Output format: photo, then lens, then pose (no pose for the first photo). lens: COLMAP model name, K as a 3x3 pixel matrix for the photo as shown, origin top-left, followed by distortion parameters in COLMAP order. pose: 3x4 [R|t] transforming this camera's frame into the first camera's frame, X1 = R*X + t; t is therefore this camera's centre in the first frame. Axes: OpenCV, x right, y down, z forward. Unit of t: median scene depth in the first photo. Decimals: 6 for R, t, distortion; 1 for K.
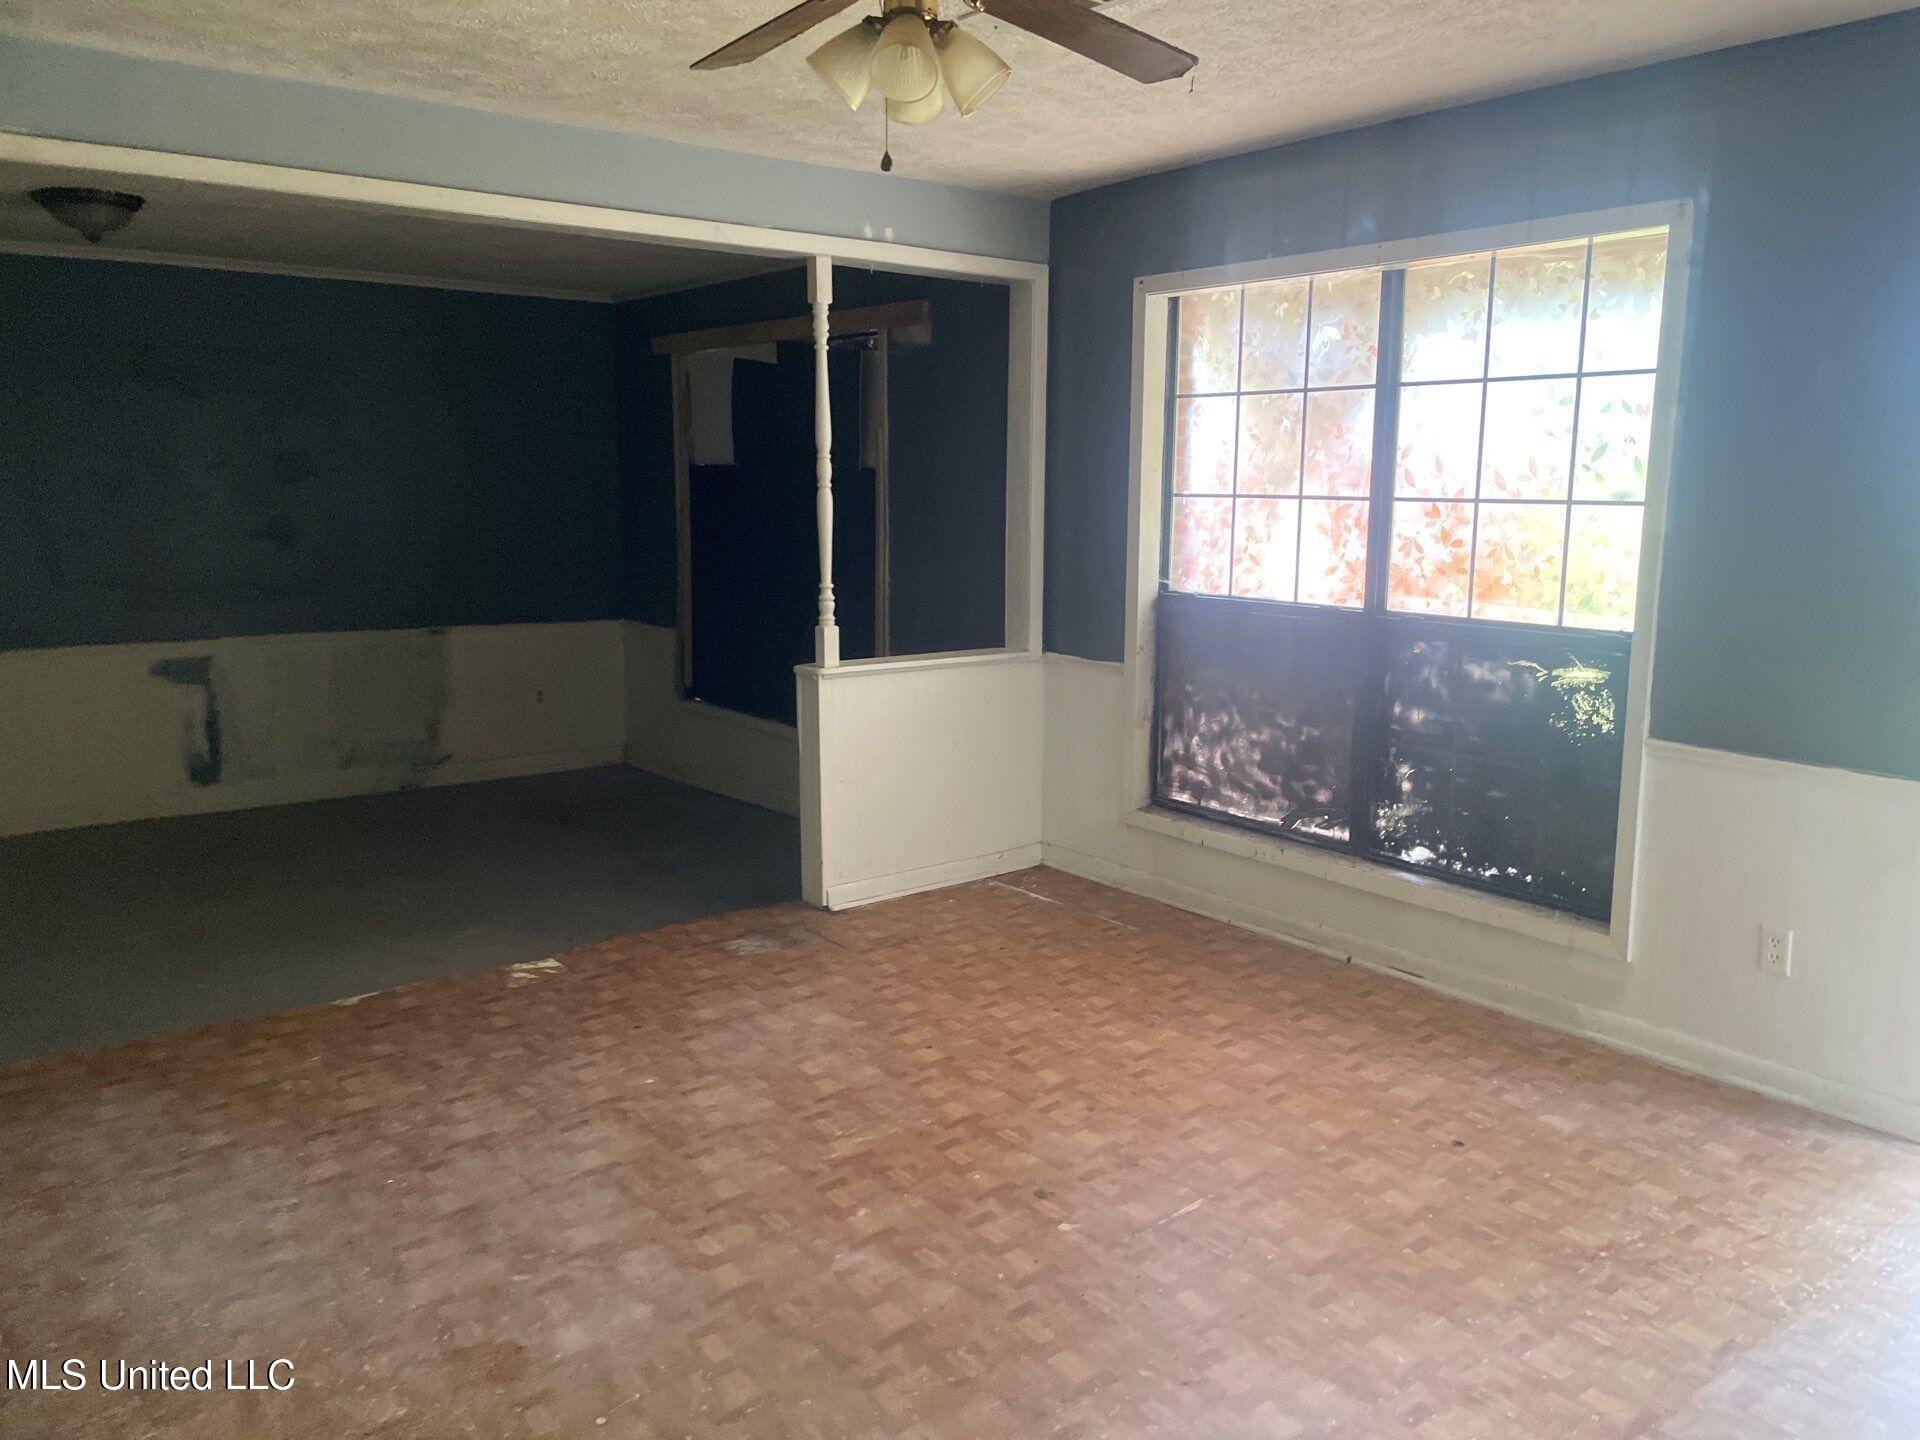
lens RADIAL K [[1447.2, 0, 984.6], [0, 1447.2, 724.8], [0, 0, 1]] dist [0.089571, -0.111525]
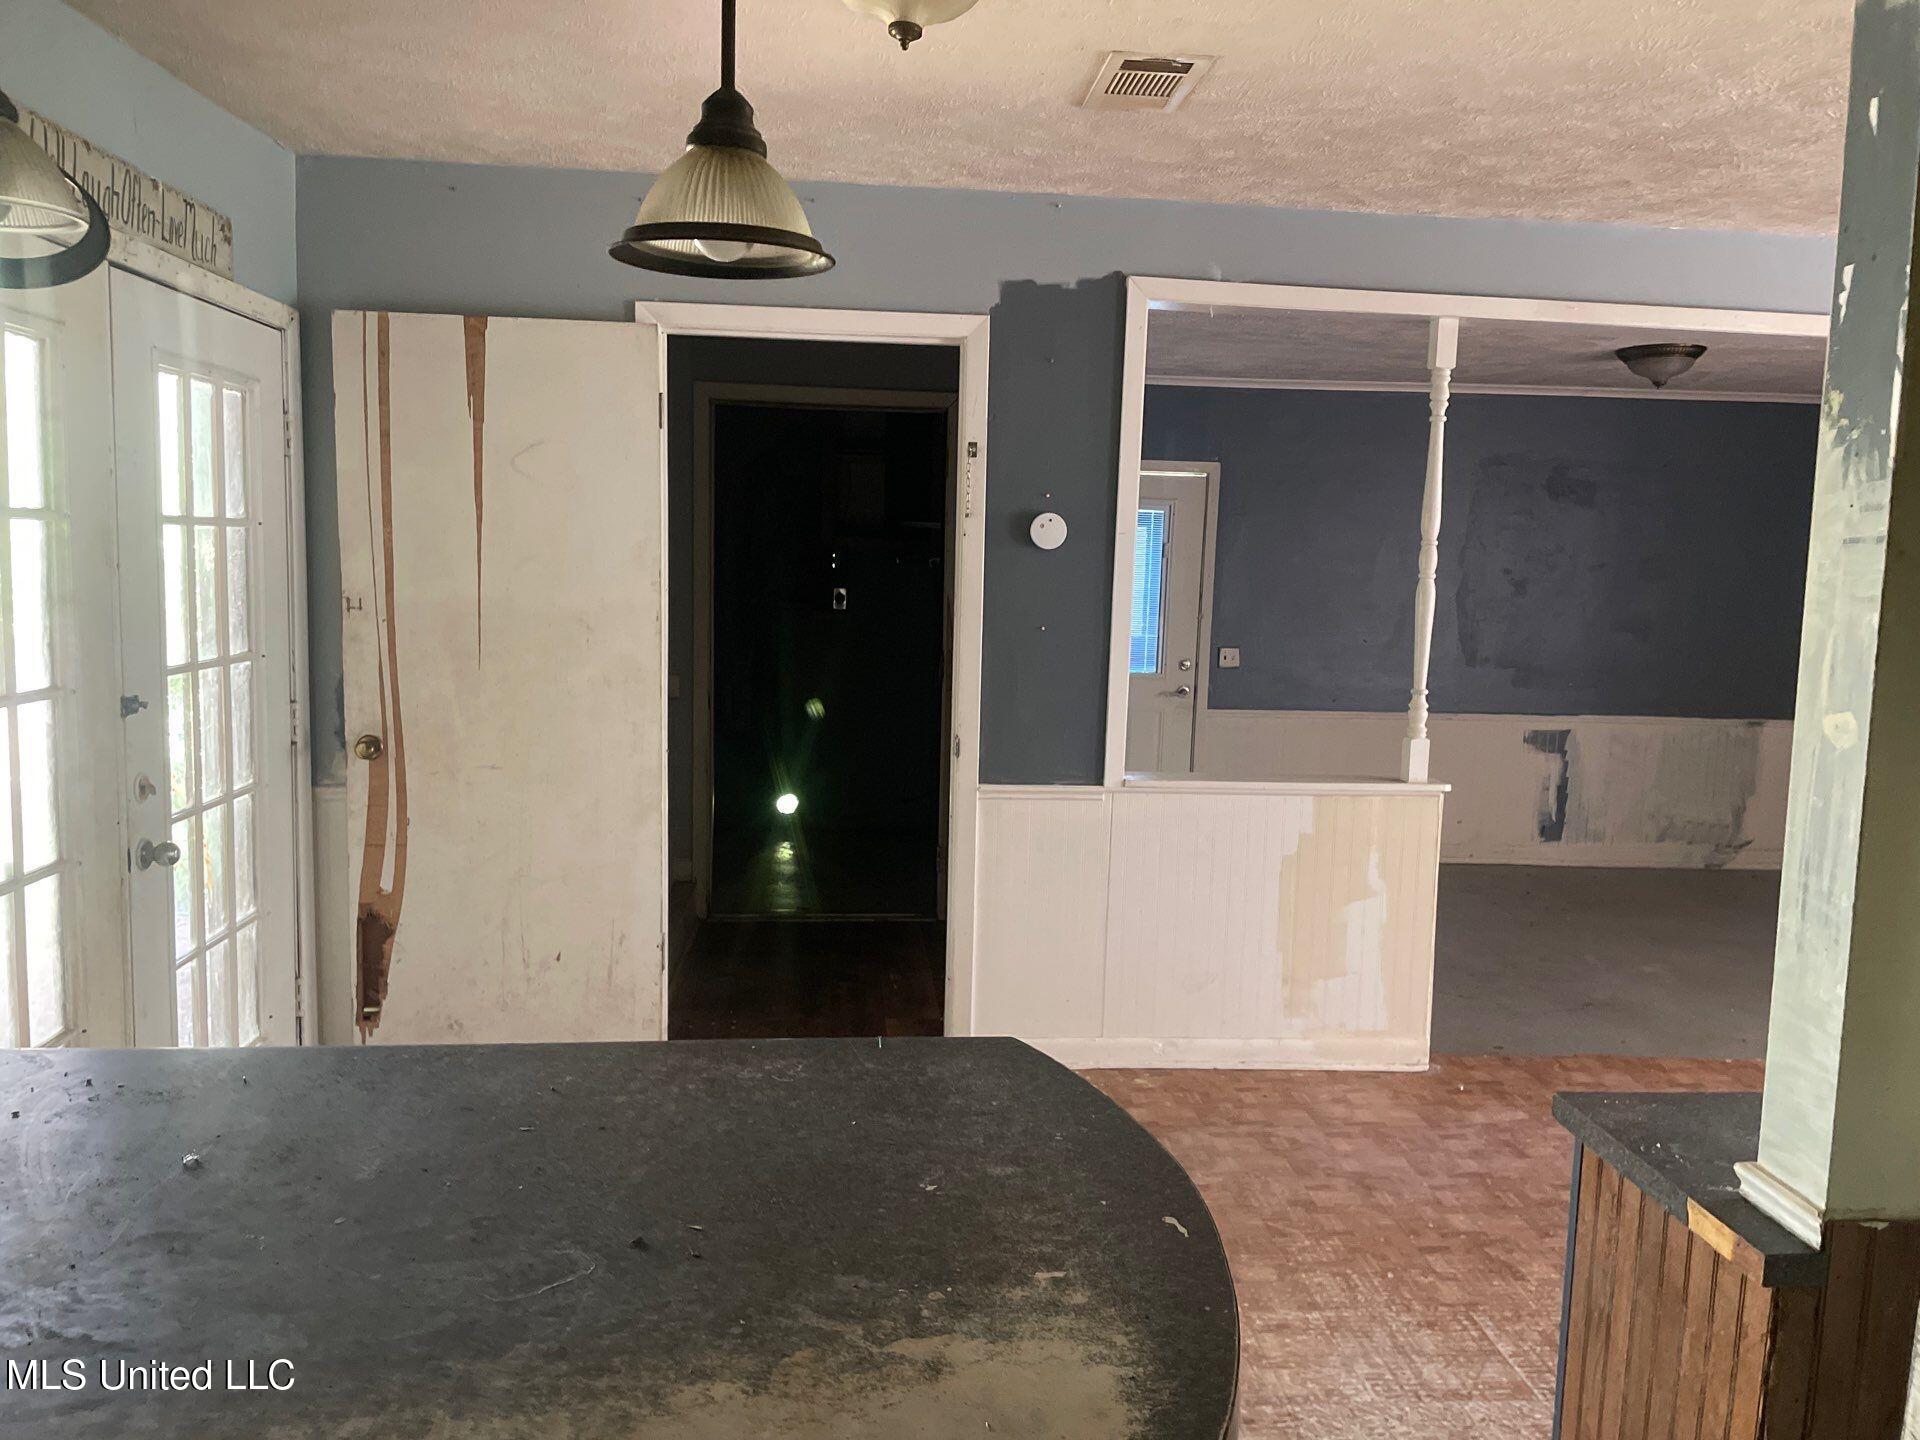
lens RADIAL K [[1447.2, 0, 955.7], [0, 1447.2, 712.9], [0, 0, 1]] dist [0.089571, -0.111525]
pose [[0.828557, 0.077725, -0.554484, -0.541427], [-0.113131, 0.993132, -0.029837, 0.052825], [0.548356, 0.087451, 0.831659, -0.405624]]
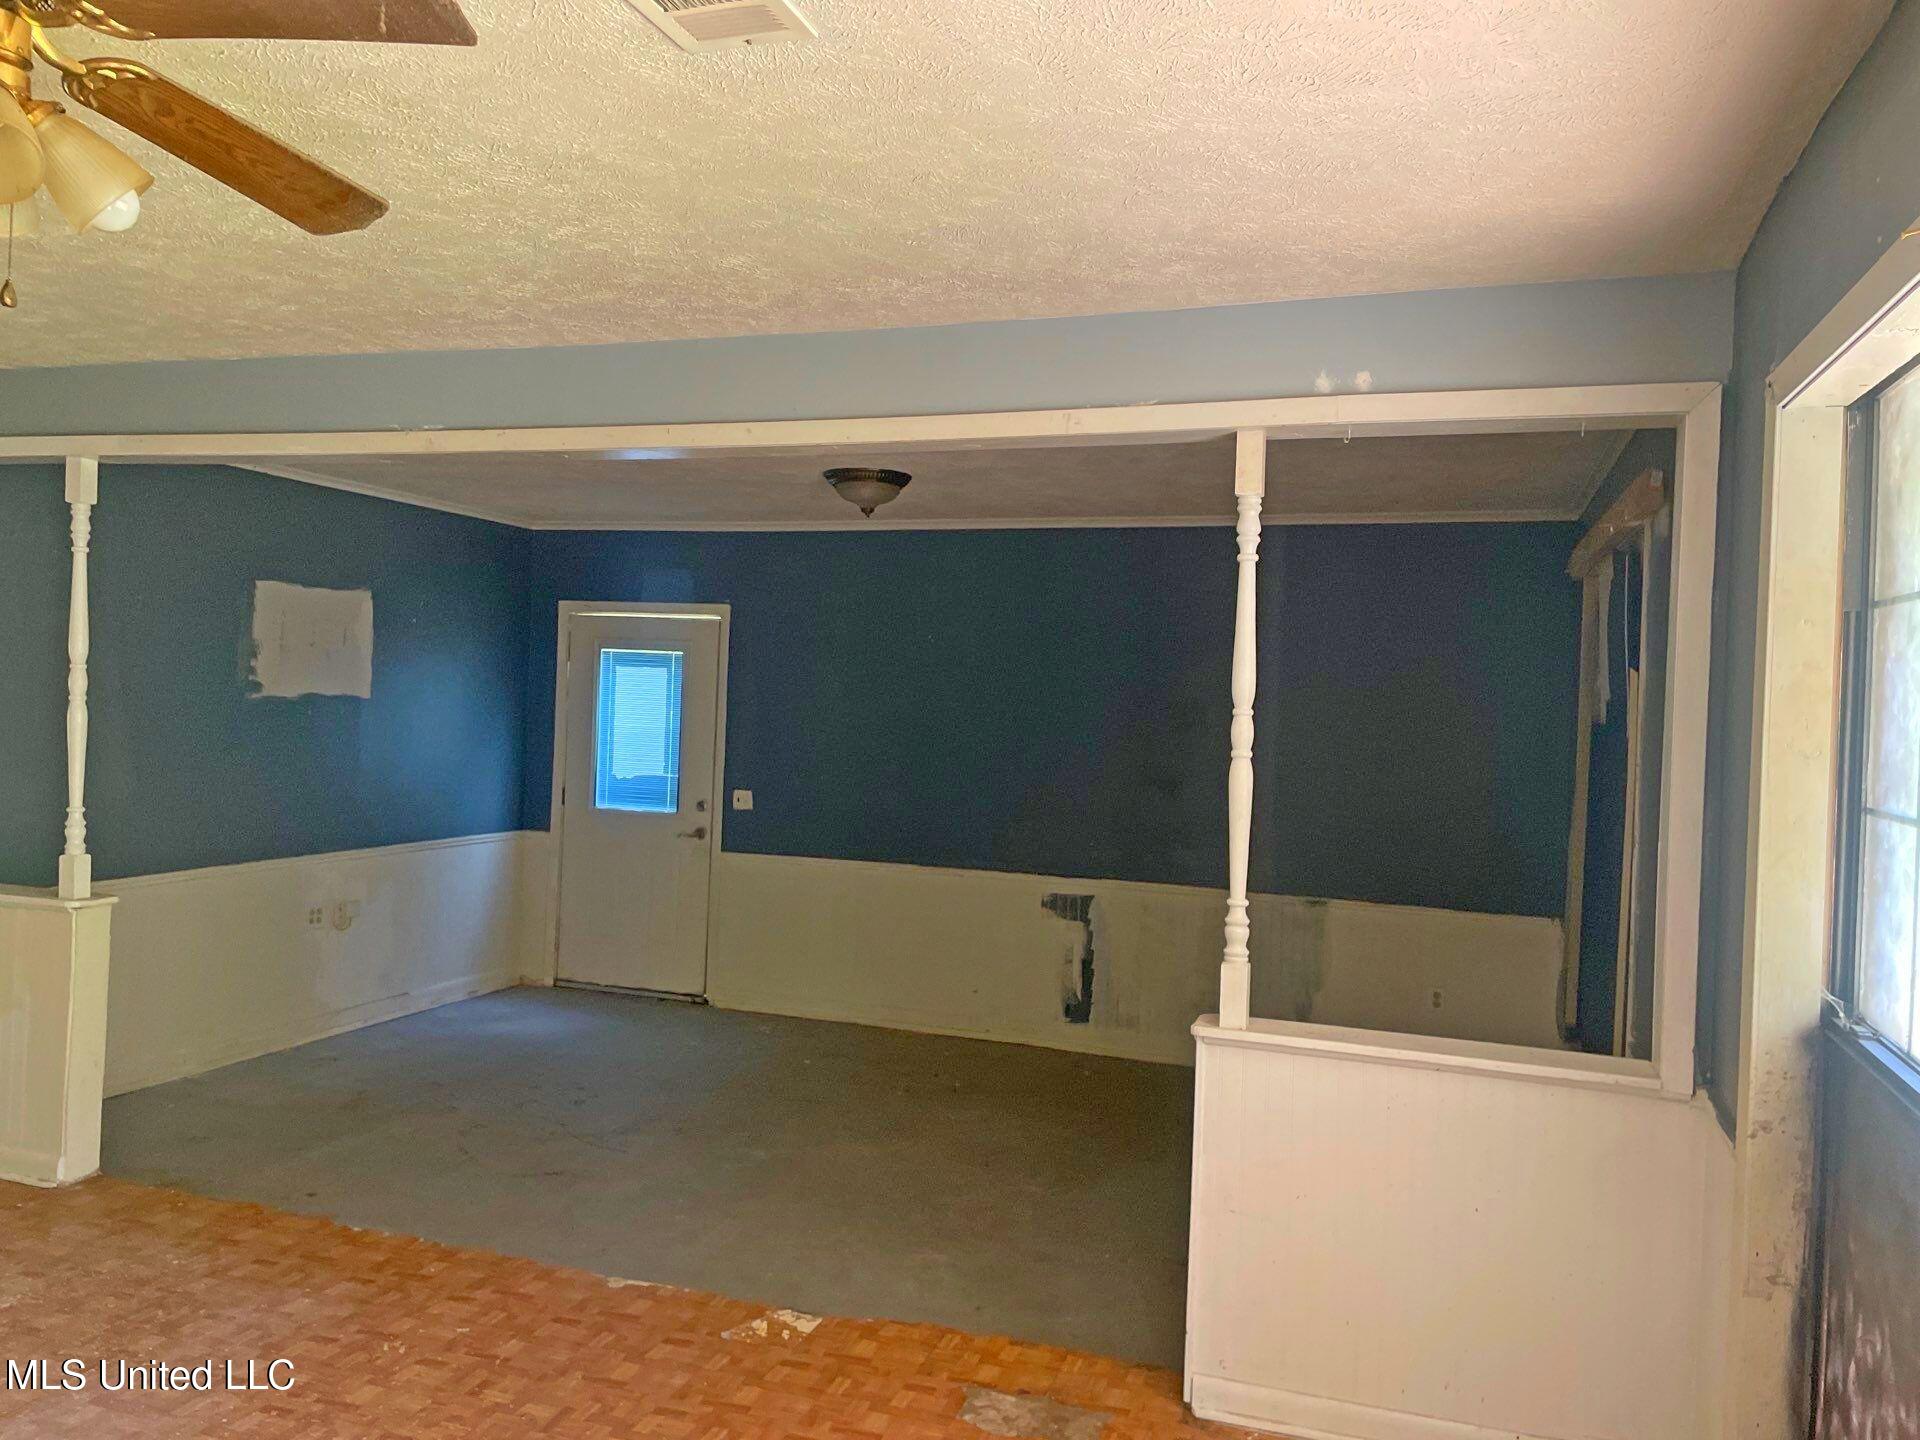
lens RADIAL K [[1447.2, 0, 950.4], [0, 1447.2, 701.8], [0, 0, 1]] dist [0.089571, -0.111525]
pose [[0.530972, 0.014987, -0.847257, 0.504190], [-0.167889, 0.981884, -0.087848, -0.138235], [0.830591, 0.188890, 0.523869, 0.685120]]
